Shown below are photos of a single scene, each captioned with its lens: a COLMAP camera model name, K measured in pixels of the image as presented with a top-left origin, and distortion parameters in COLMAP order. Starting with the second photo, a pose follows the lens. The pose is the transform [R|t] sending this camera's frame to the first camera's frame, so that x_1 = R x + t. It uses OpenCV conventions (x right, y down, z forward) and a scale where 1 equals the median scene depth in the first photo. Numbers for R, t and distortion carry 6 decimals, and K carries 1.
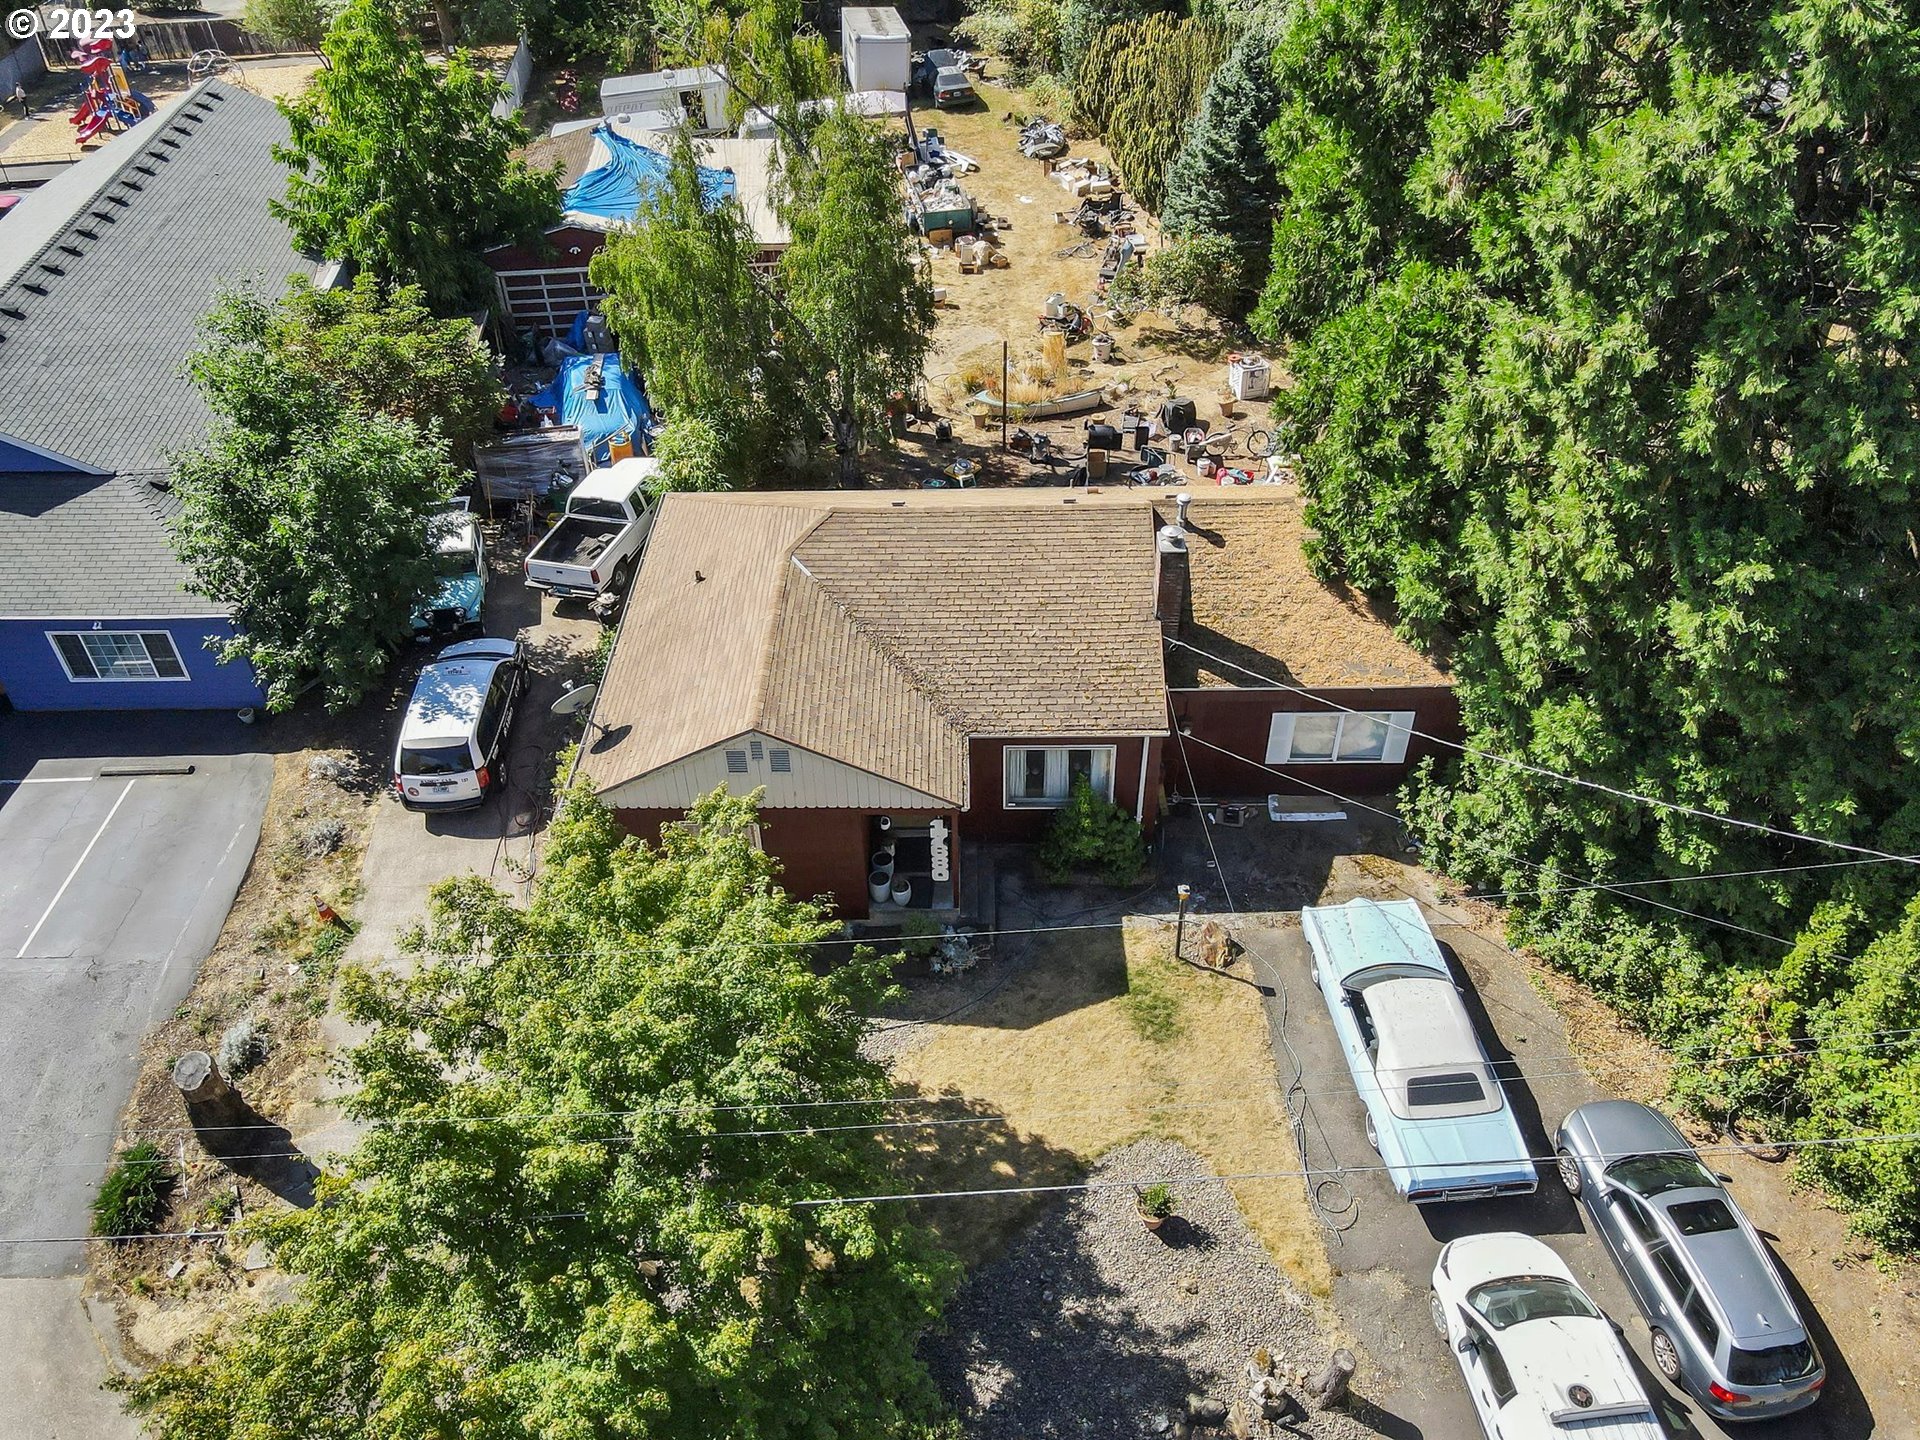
lens RADIAL K [[1268.0, 0, 960.0], [0, 1268.0, 720.0], [0, 0, 1]] dist [0.025057, -0.015251]
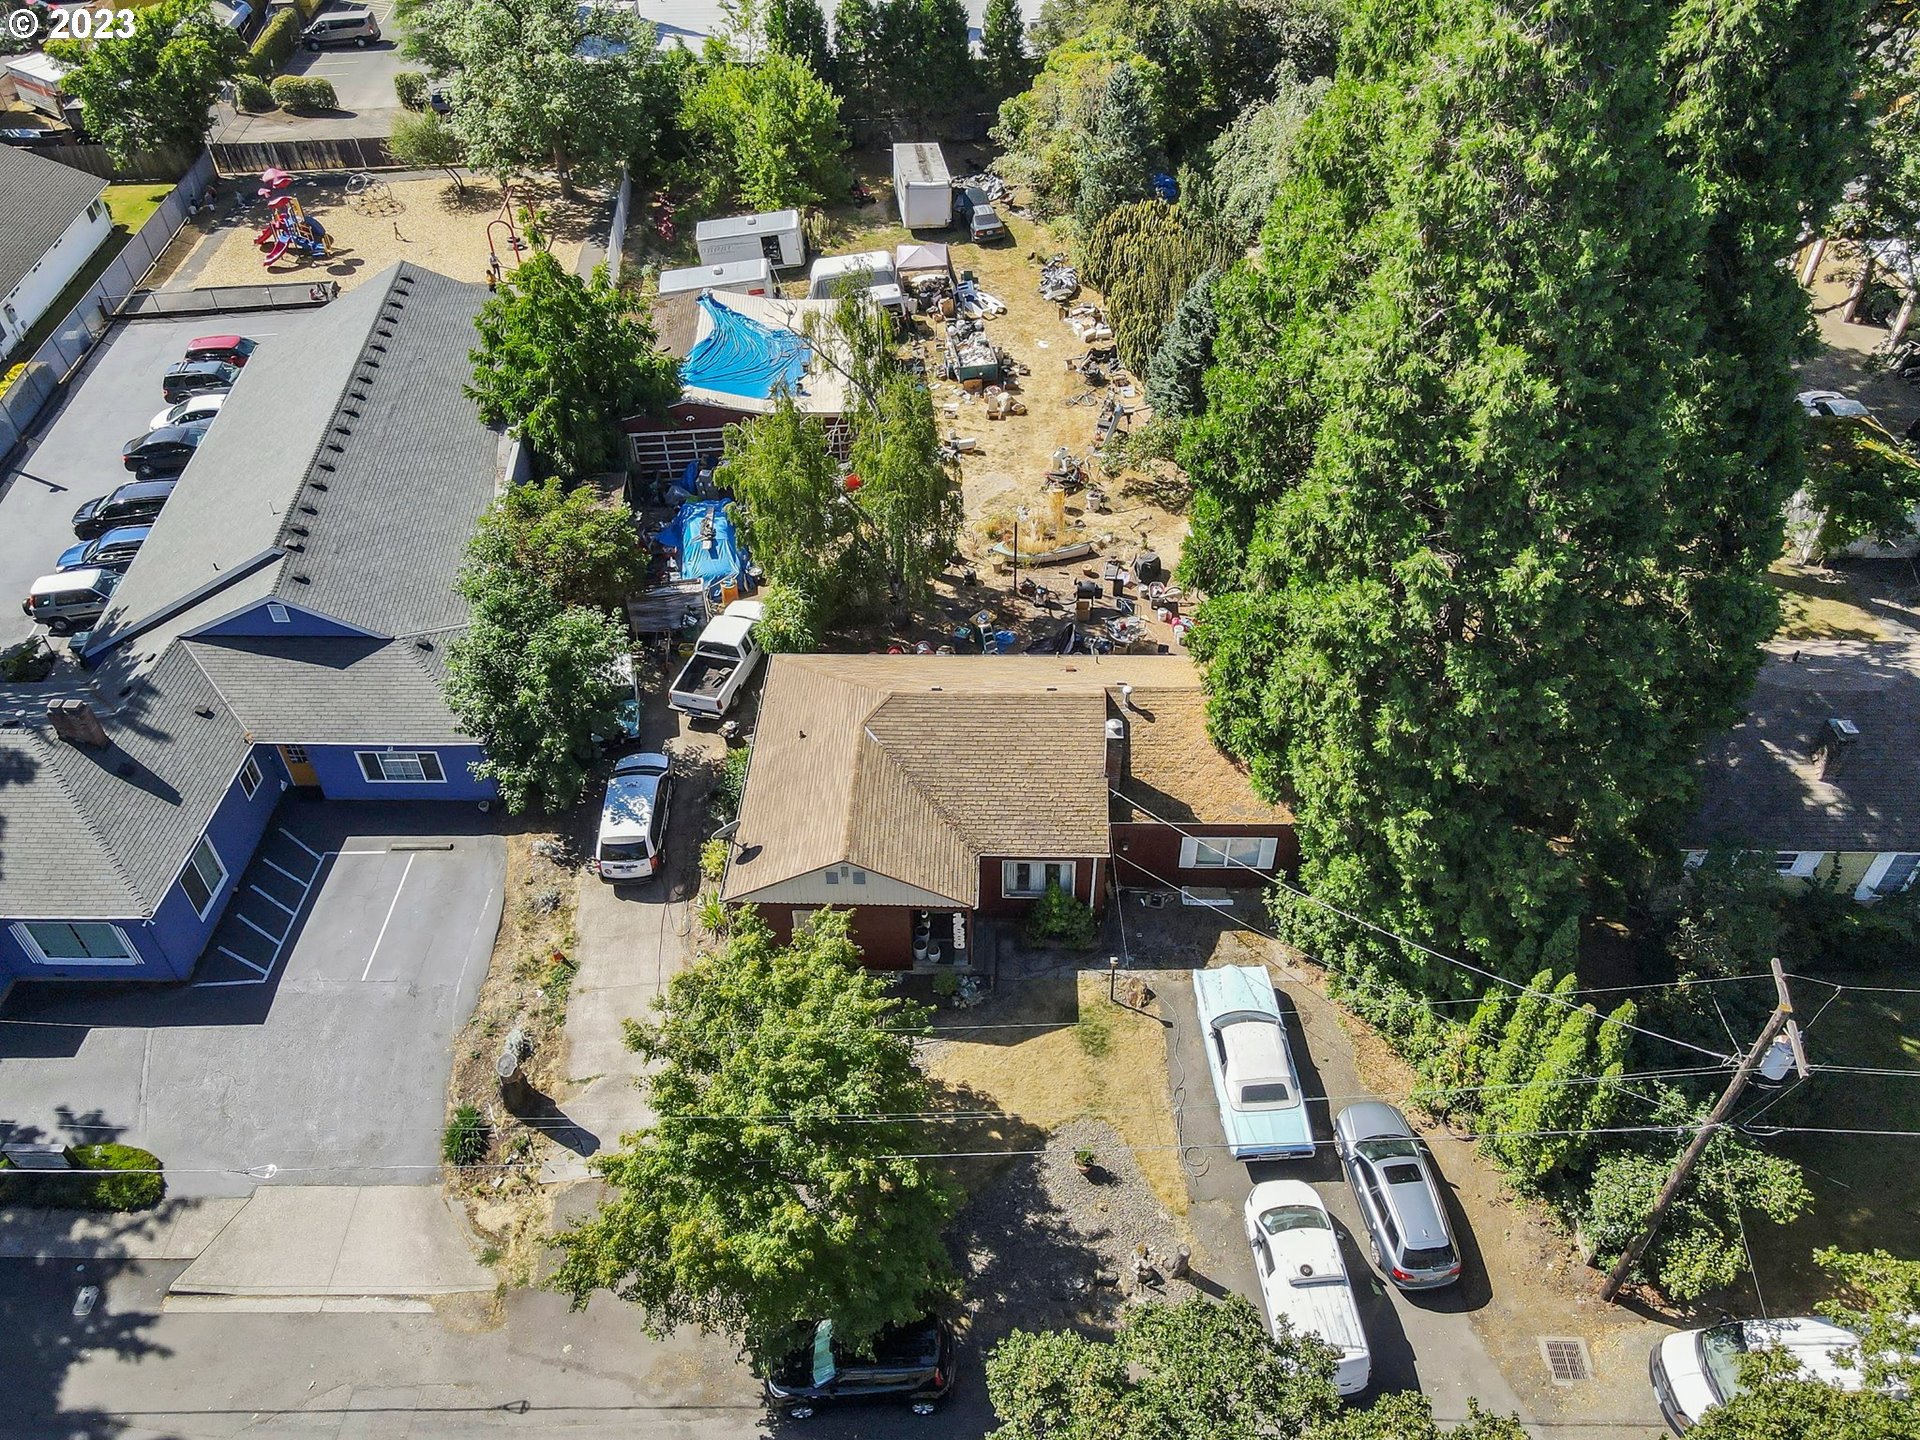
lens RADIAL K [[1251.7, 0, 970.9], [0, 1251.7, 718.9], [0, 0, 1]] dist [0.011730, -0.002223]
pose [[0.999714, 0.017754, -0.016046, 0.018272], [-0.017054, 0.998941, 0.042739, -0.218908], [0.016788, -0.042453, 0.998957, -0.514479]]
